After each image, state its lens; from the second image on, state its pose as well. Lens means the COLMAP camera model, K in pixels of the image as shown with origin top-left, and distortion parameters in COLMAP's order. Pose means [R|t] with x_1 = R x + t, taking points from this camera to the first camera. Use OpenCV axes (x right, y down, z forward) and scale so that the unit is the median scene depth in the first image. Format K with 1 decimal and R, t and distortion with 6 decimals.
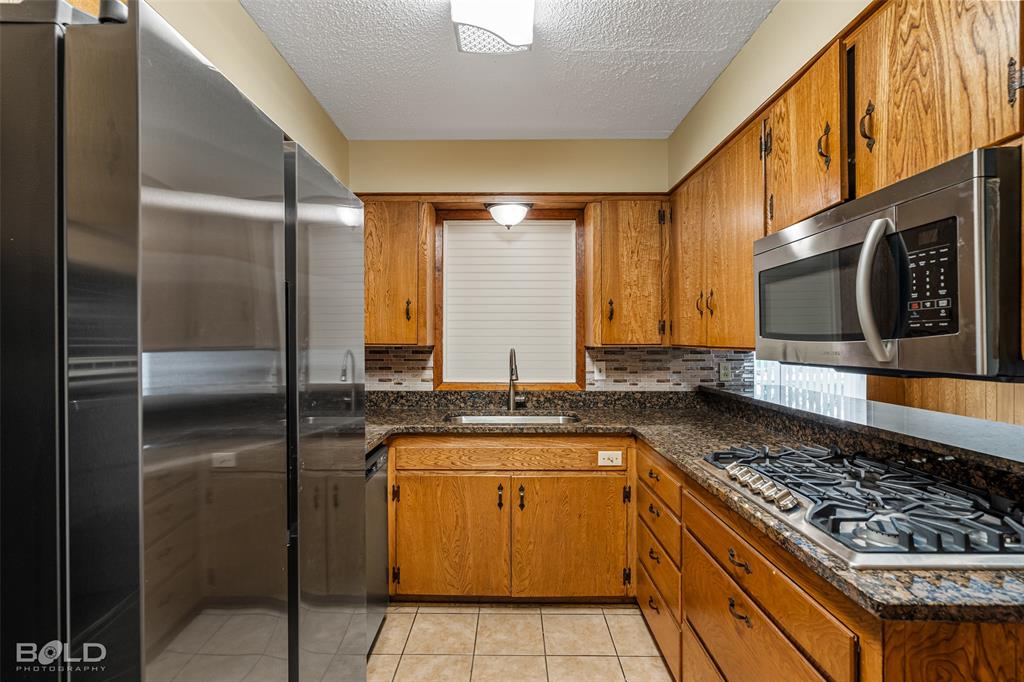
lens RADIAL K [[470.2, 0, 507.0], [0, 470.2, 341.6], [0, 0, 1]] dist [-0.001537, 0.000907]
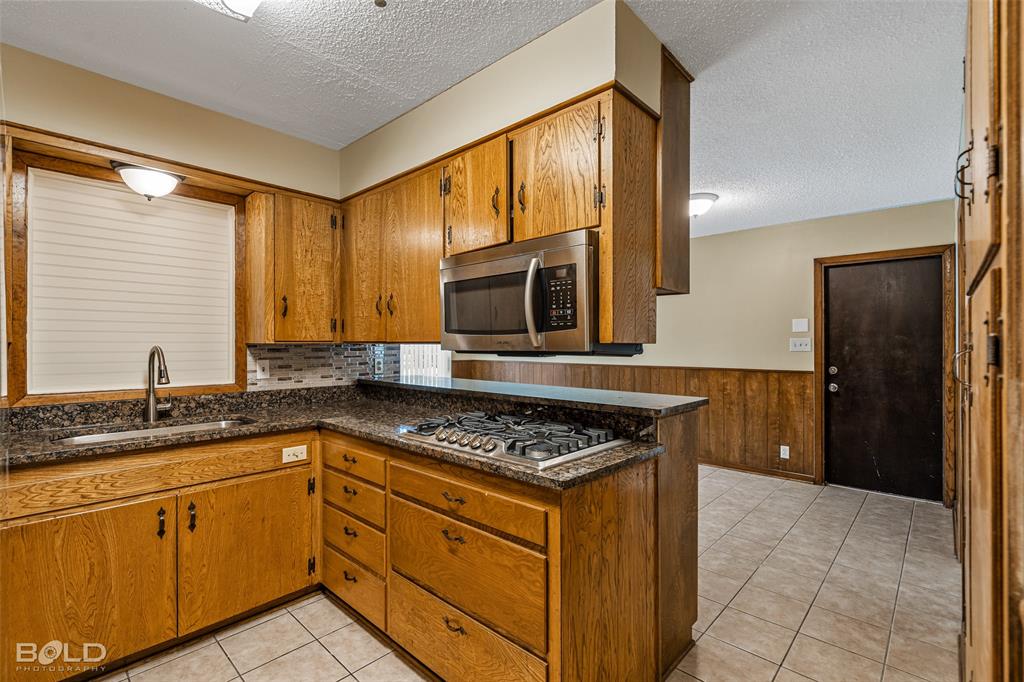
lens RADIAL K [[465.3, 0, 507.0], [0, 465.3, 344.2], [0, 0, 1]] dist [-0.000900, -0.000050]
pose [[0.680553, -0.001949, 0.732696, -0.198546], [0.002770, 0.999996, 0.000088, 0.015272], [-0.732694, 0.001970, 0.680556, -0.006968]]
